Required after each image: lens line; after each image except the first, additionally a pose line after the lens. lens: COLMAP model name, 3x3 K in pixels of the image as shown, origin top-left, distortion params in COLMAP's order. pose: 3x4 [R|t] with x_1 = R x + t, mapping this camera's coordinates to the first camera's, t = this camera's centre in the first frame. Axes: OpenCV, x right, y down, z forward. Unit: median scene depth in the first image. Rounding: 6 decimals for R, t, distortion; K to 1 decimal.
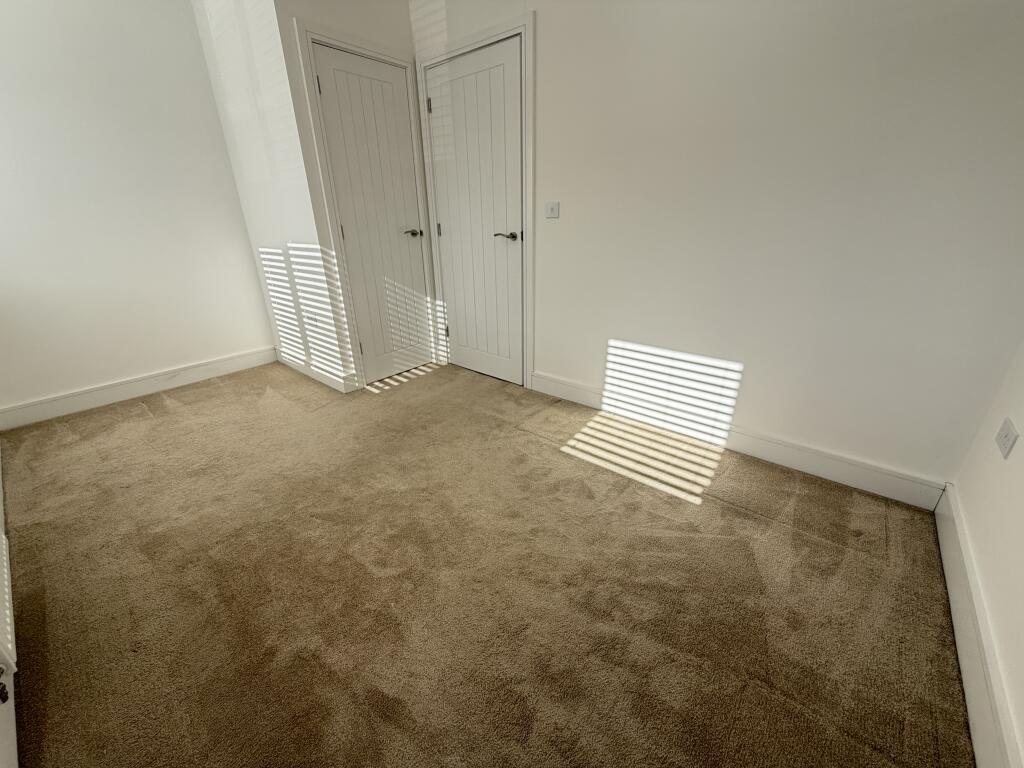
lens RADIAL K [[408.5, 0, 511.7], [0, 408.5, 384.8], [0, 0, 1]] dist [-0.001759, -0.000212]
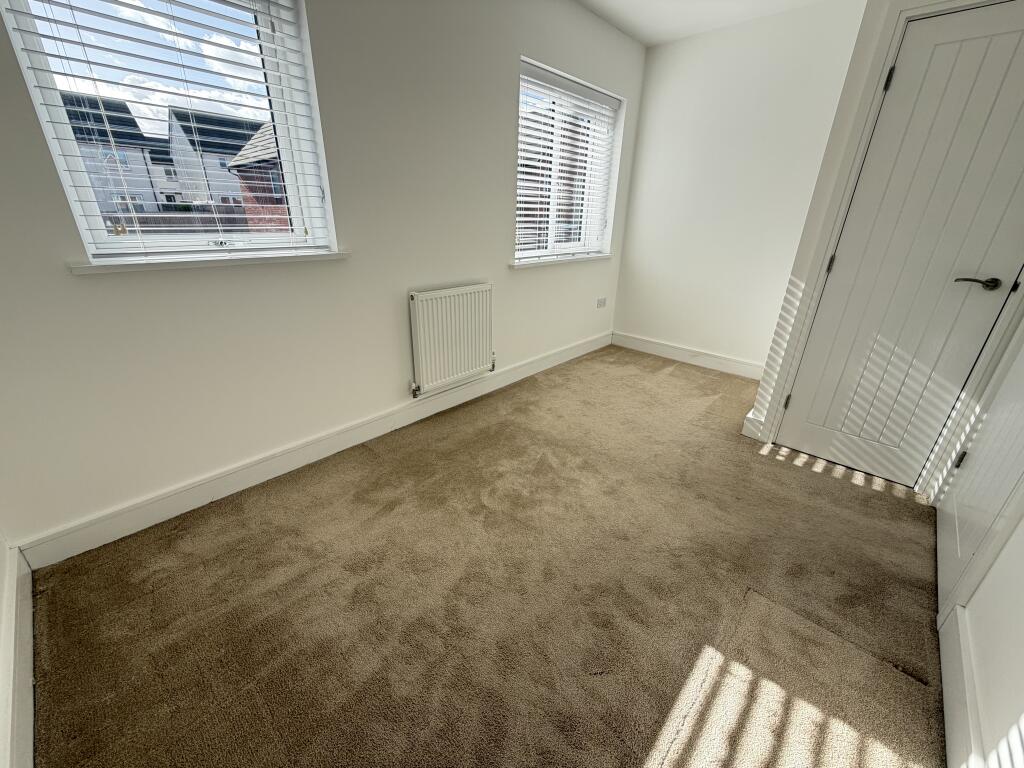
lens RADIAL K [[408.5, 0, 511.2], [0, 408.5, 384.3], [0, 0, 1]] dist [-0.001759, -0.000212]
pose [[-0.049415, 0.400818, -0.914824, 0.443114], [-0.407203, 0.828277, 0.384894, -0.232379], [0.912000, 0.391539, 0.122285, 0.421227]]
